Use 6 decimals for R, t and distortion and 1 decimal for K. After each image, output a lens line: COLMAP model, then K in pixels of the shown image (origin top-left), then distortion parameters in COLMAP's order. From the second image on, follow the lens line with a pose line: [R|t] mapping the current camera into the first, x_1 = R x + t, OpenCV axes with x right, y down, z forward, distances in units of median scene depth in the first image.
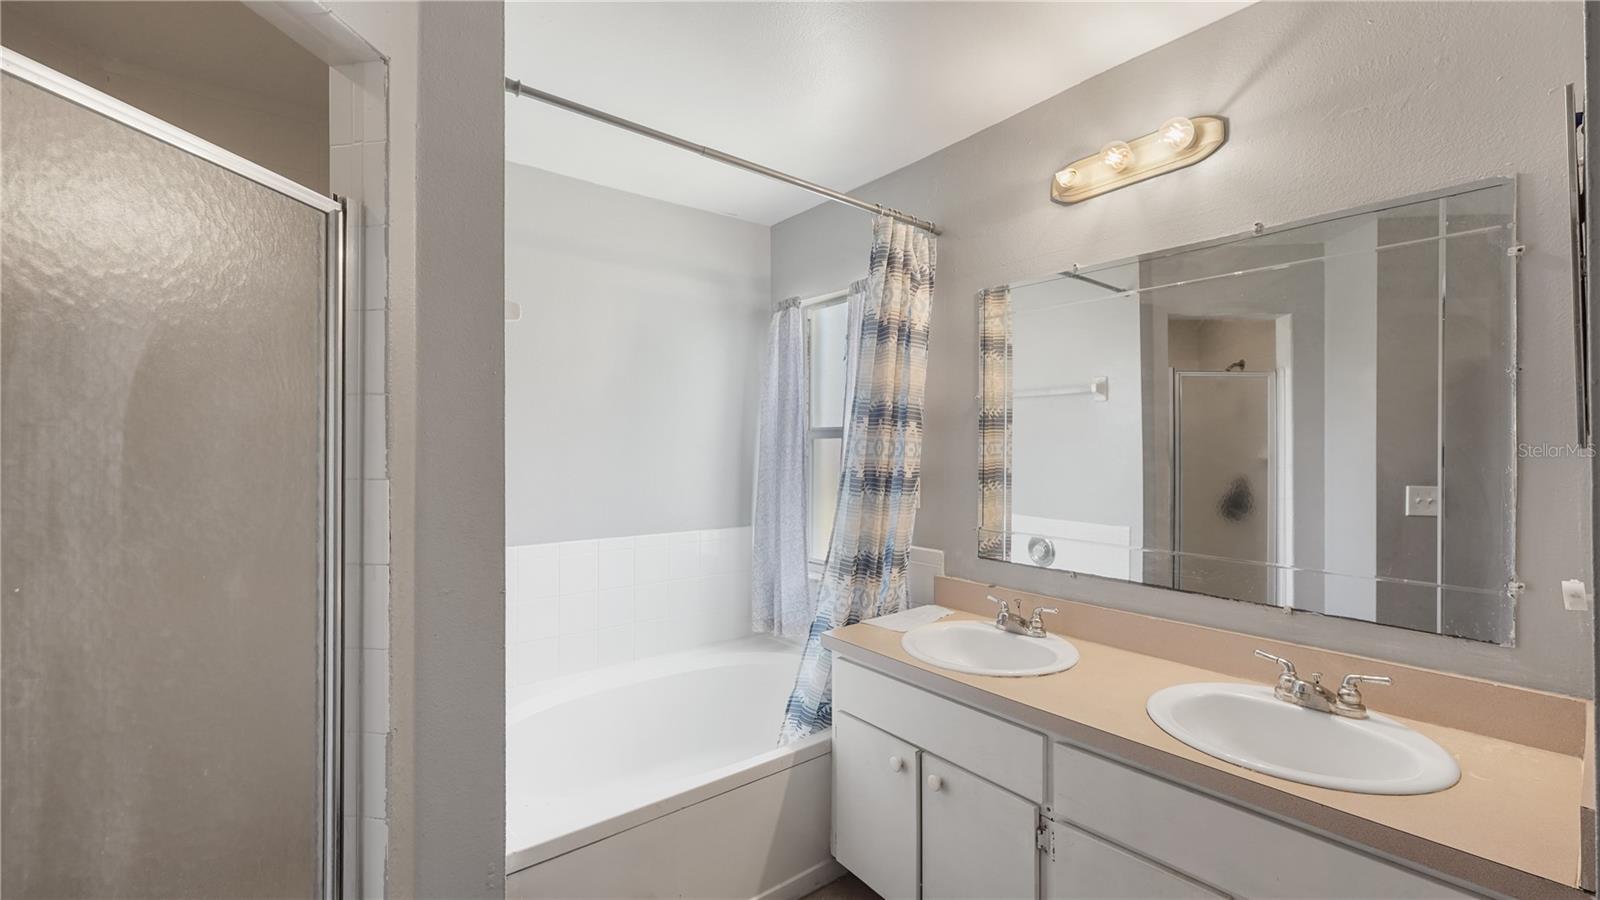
lens RADIAL K [[656.0, 0, 802.1], [0, 656.0, 448.0], [0, 0, 1]] dist [0.003222, 0.000061]
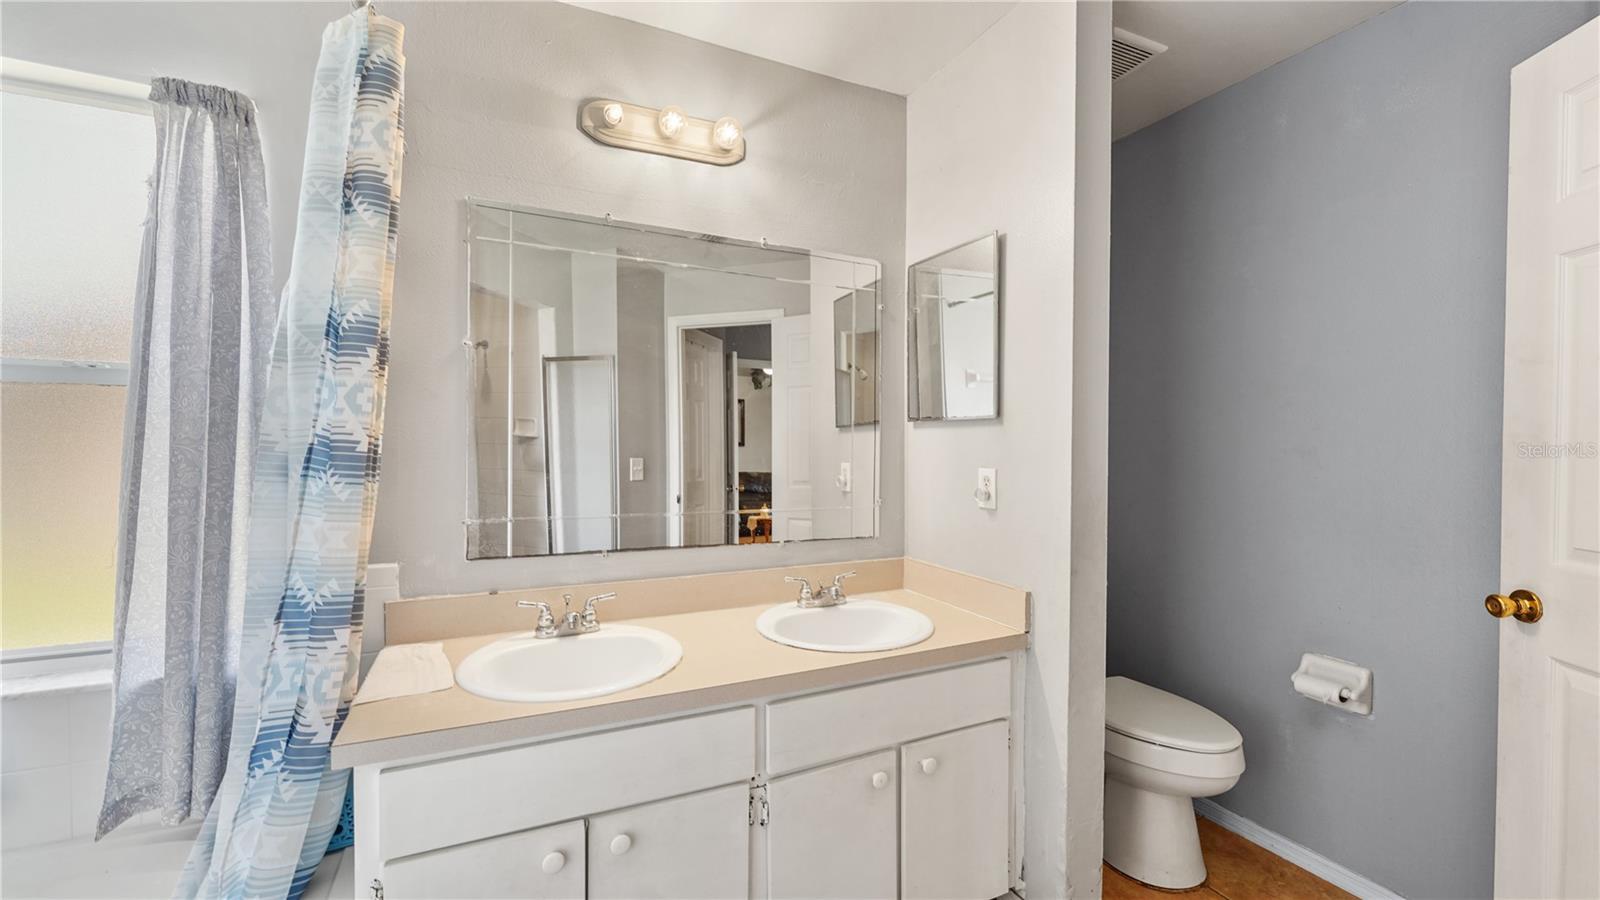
lens RADIAL K [[656.0, 0, 801.7], [0, 656.0, 452.0], [0, 0, 1]] dist [0.003222, 0.000061]
pose [[0.216545, -0.010958, 0.976211, -0.464181], [-0.008630, 0.999876, 0.013138, 0.041287], [-0.976234, -0.011269, 0.216424, 0.601477]]
